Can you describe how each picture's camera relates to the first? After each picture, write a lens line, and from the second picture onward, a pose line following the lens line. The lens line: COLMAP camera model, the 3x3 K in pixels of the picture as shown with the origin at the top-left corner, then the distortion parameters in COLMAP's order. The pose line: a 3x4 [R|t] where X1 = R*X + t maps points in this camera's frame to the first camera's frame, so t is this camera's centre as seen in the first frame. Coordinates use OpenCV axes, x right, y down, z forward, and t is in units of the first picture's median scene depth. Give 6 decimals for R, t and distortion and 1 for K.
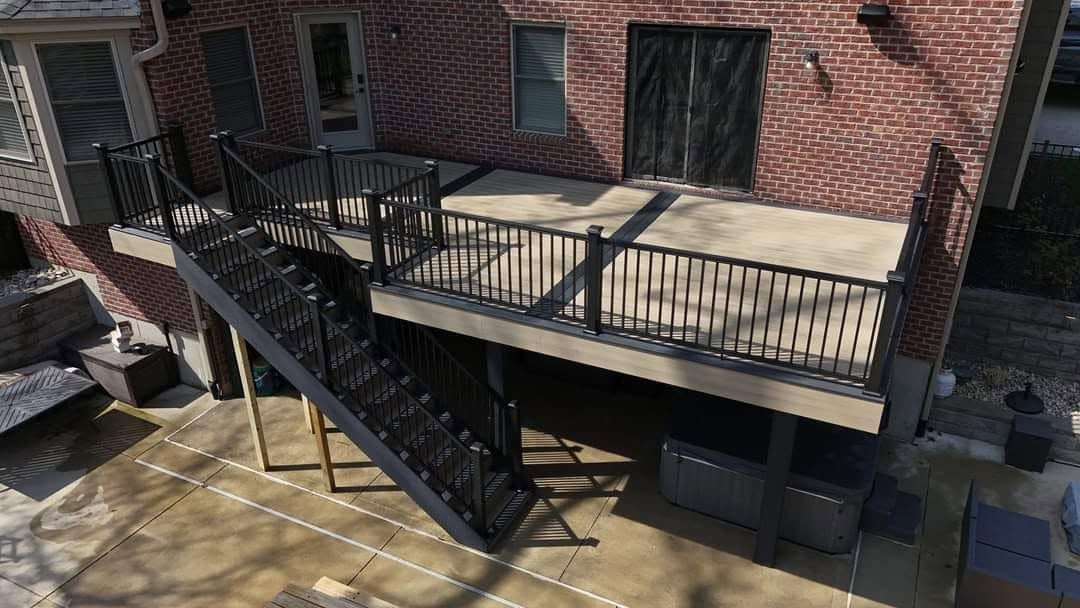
lens RADIAL K [[801.3, 0, 541.8], [0, 801.3, 308.5], [0, 0, 1]] dist [0.066191, -0.003630]
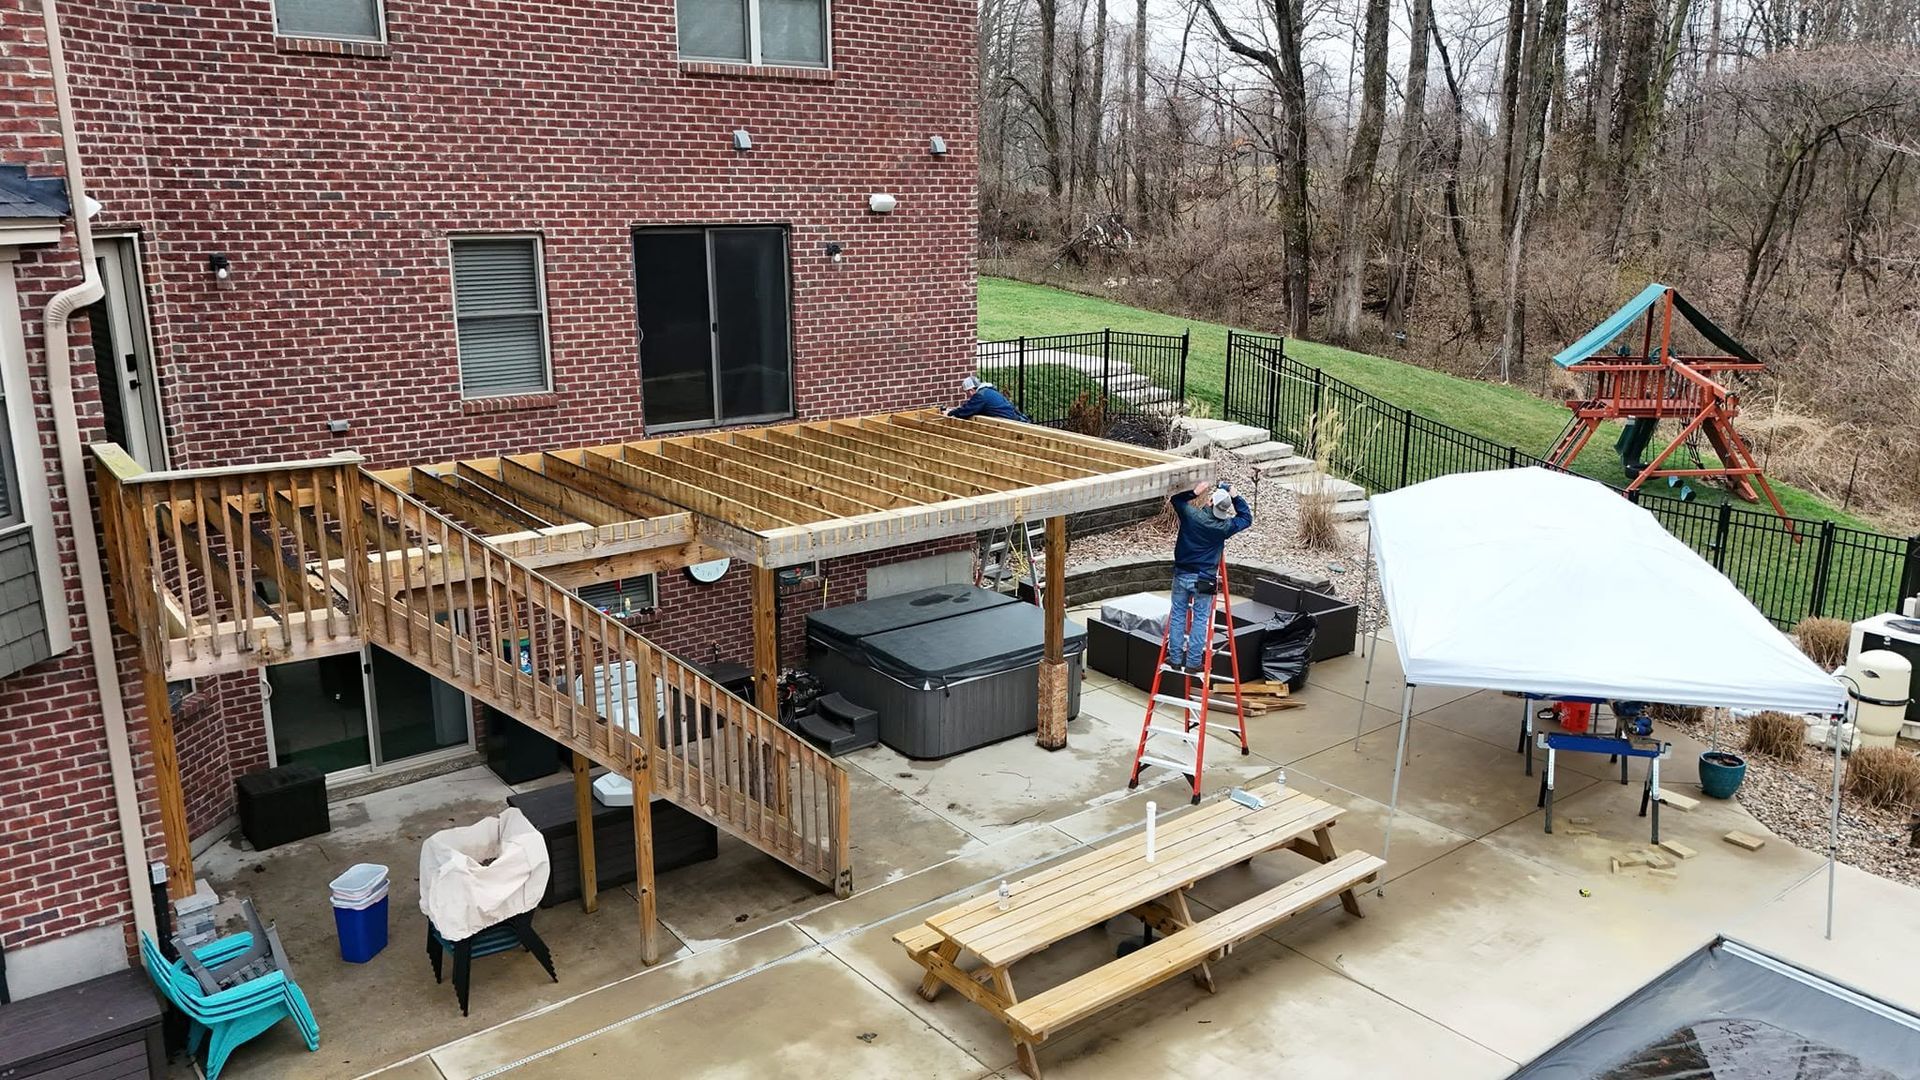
lens RADIAL K [[1424.6, 0, 961.1], [0, 1424.6, 535.1], [0, 0, 1]] dist [0.066191, -0.003630]
pose [[0.438387, -0.212076, 0.873407, -0.970761], [0.393172, 0.919102, 0.025828, -0.000065], [-0.808228, 0.332076, 0.486305, 0.190017]]
